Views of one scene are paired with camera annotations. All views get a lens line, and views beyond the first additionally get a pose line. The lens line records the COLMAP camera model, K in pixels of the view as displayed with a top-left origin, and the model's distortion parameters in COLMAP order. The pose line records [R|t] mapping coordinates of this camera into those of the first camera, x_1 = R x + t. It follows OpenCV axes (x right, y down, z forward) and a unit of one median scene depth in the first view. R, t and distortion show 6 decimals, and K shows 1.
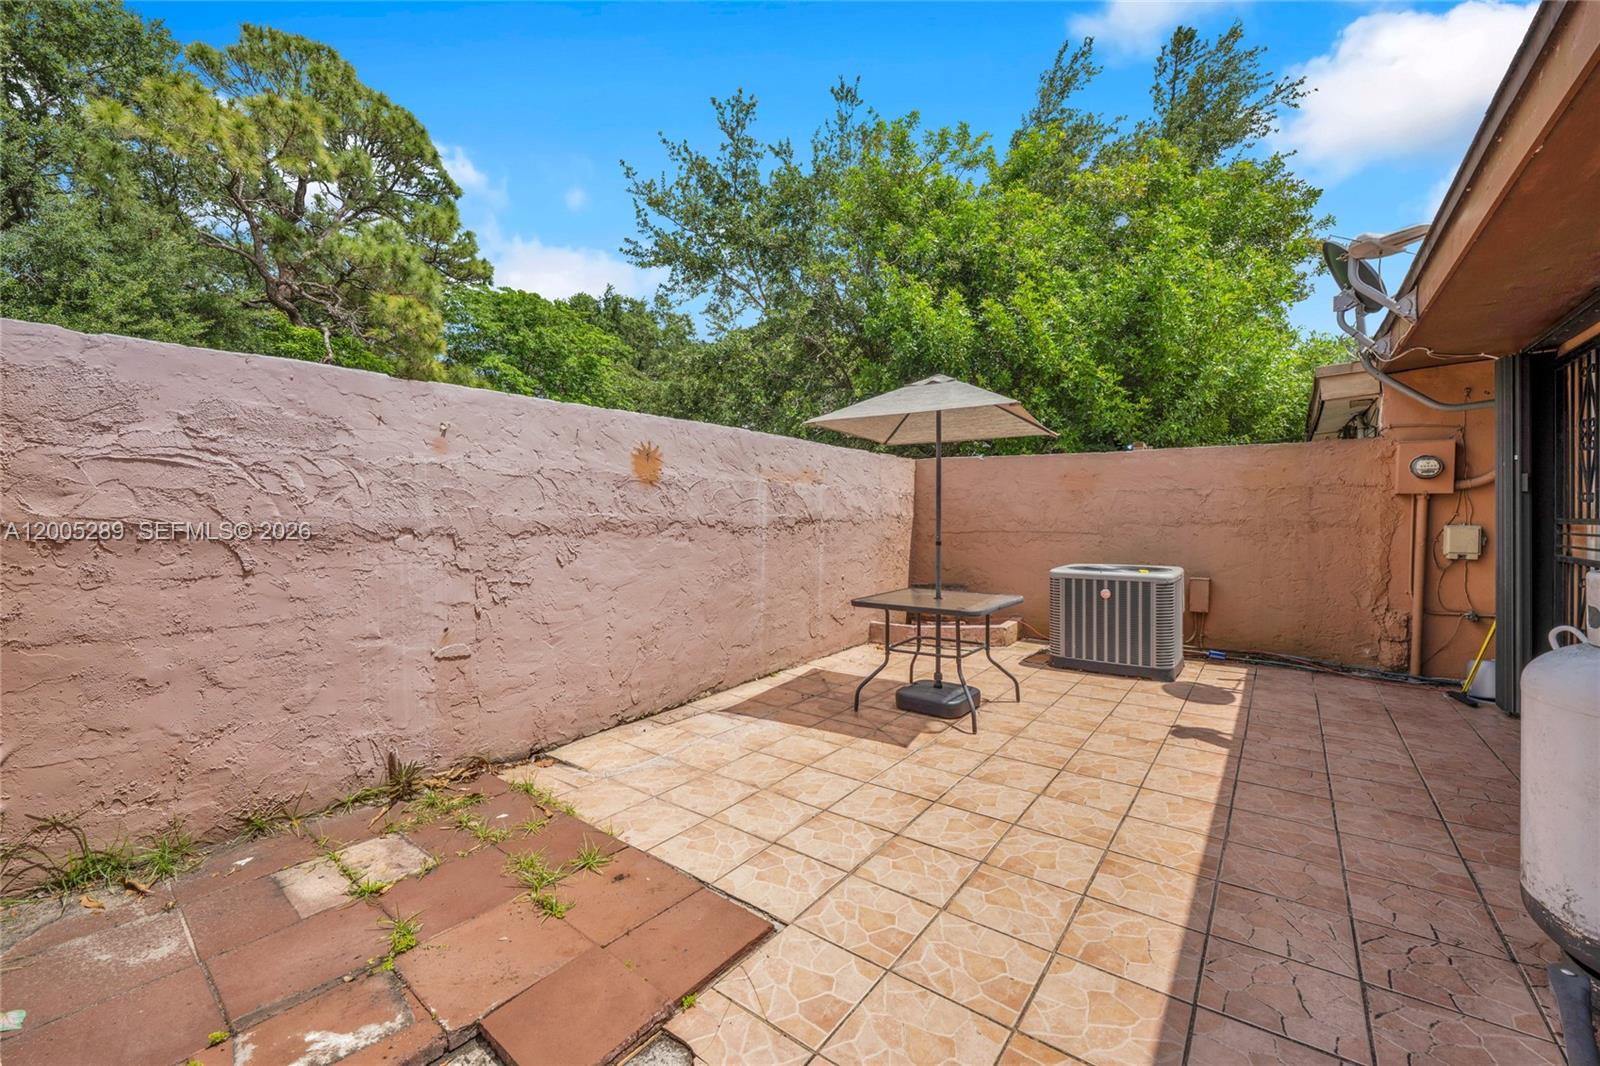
lens RADIAL K [[642.0, 0, 834.7], [0, 642.0, 524.4], [0, 0, 1]] dist [-0.002654, 0.000943]
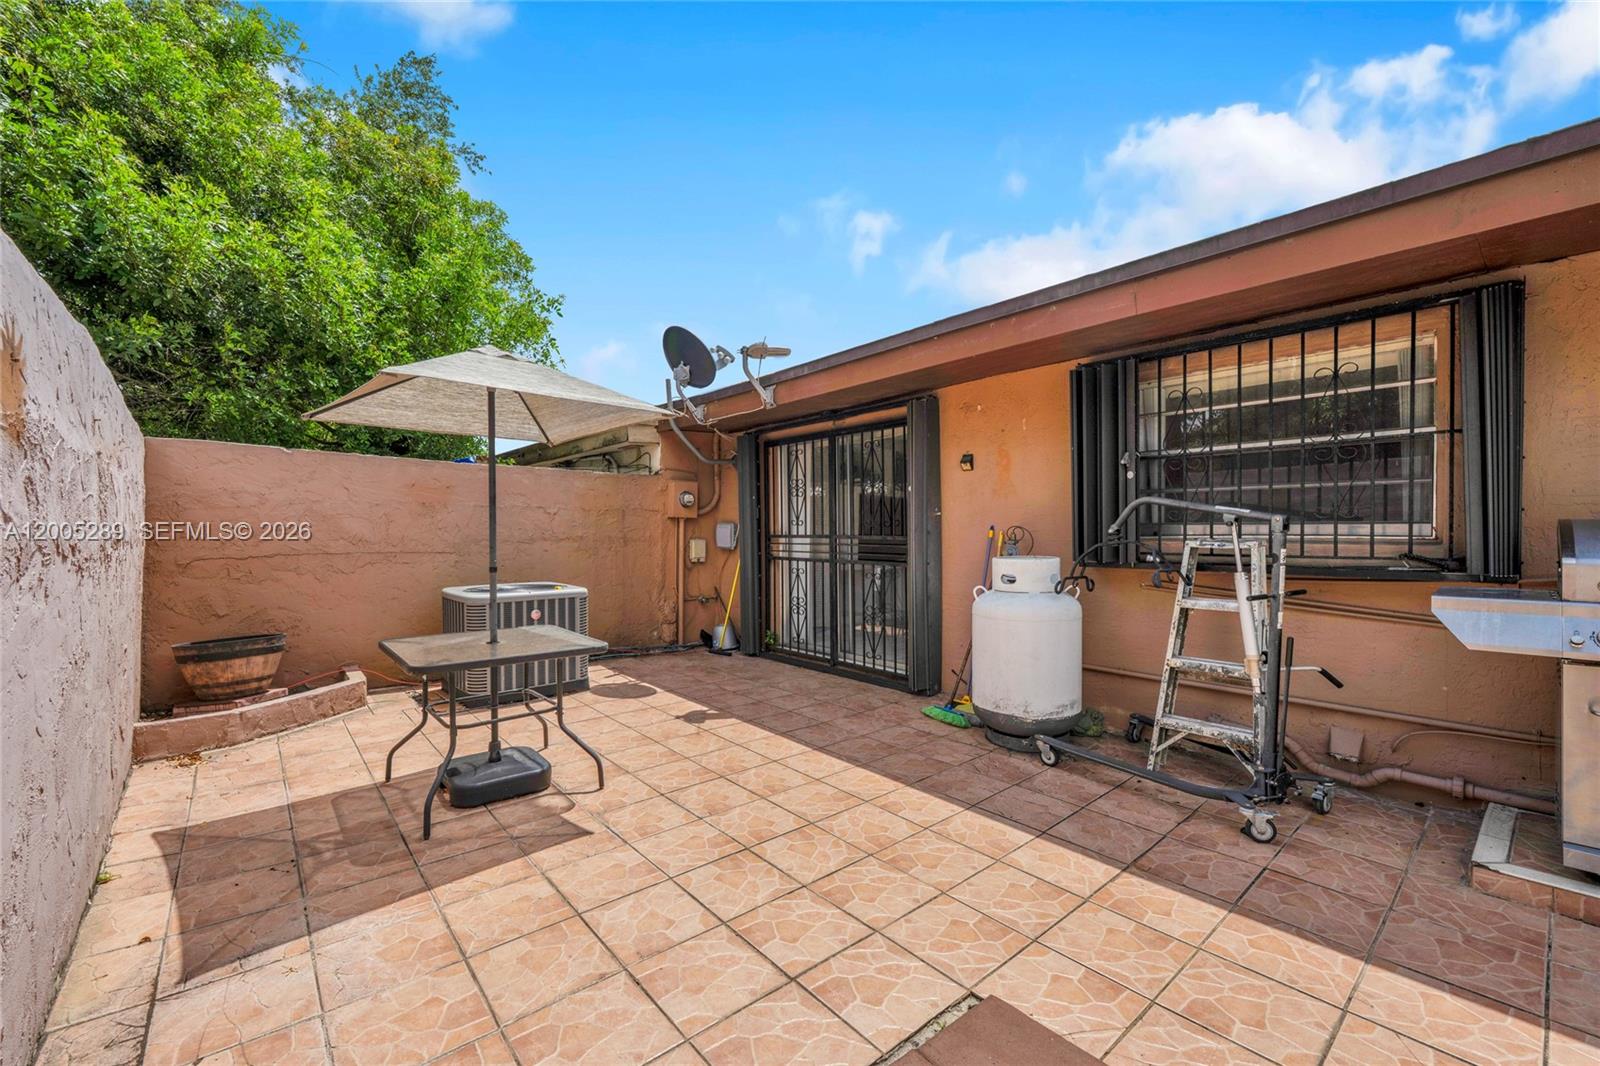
lens RADIAL K [[642.0, 0, 762.1], [0, 642.0, 526.7], [0, 0, 1]] dist [-0.002654, 0.000943]
pose [[0.274575, 0.007744, 0.961535, -0.553523], [0.011602, 0.999868, -0.011366, -0.011434], [-0.961496, 0.014276, 0.274449, 0.556166]]
